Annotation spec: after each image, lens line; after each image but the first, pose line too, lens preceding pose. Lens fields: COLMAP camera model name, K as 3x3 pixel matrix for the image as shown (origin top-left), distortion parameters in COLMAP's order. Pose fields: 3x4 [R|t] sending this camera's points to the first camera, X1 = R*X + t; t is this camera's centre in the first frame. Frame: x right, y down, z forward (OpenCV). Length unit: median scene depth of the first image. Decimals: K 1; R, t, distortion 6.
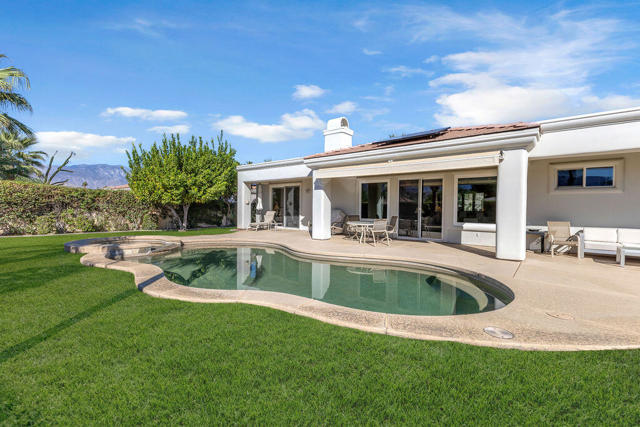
lens RADIAL K [[275.6, 0, 321.6], [0, 275.6, 211.0], [0, 0, 1]] dist [0.009572, 0.000116]
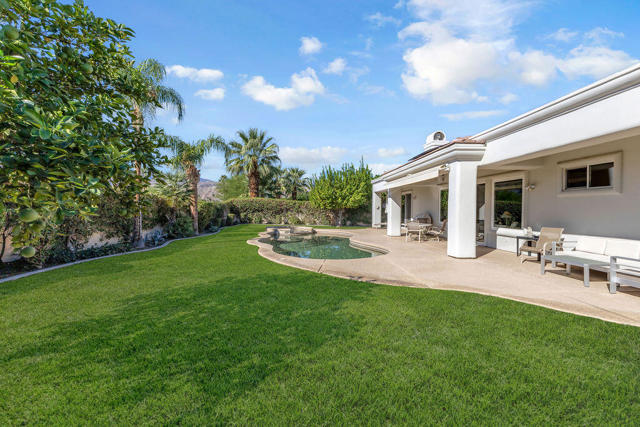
lens RADIAL K [[275.6, 0, 321.6], [0, 275.6, 211.0], [0, 0, 1]] dist [0.009572, 0.000116]
pose [[0.674898, 0.001797, -0.737909, 0.645532], [-0.012428, 0.999883, -0.008932, 0.000908], [0.737806, 0.015199, 0.674841, -0.106974]]
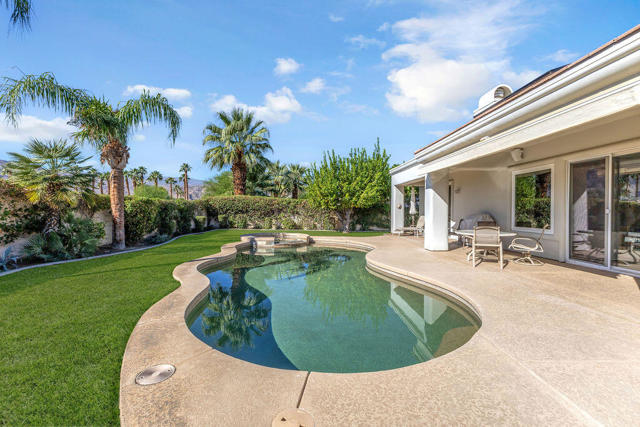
lens RADIAL K [[275.6, 0, 321.6], [0, 275.6, 211.0], [0, 0, 1]] dist [0.009572, 0.000116]
pose [[0.660087, -0.006476, -0.751161, 0.341629], [-0.007653, 0.999853, -0.015345, 0.002409], [0.751150, 0.015877, 0.659941, 0.197144]]
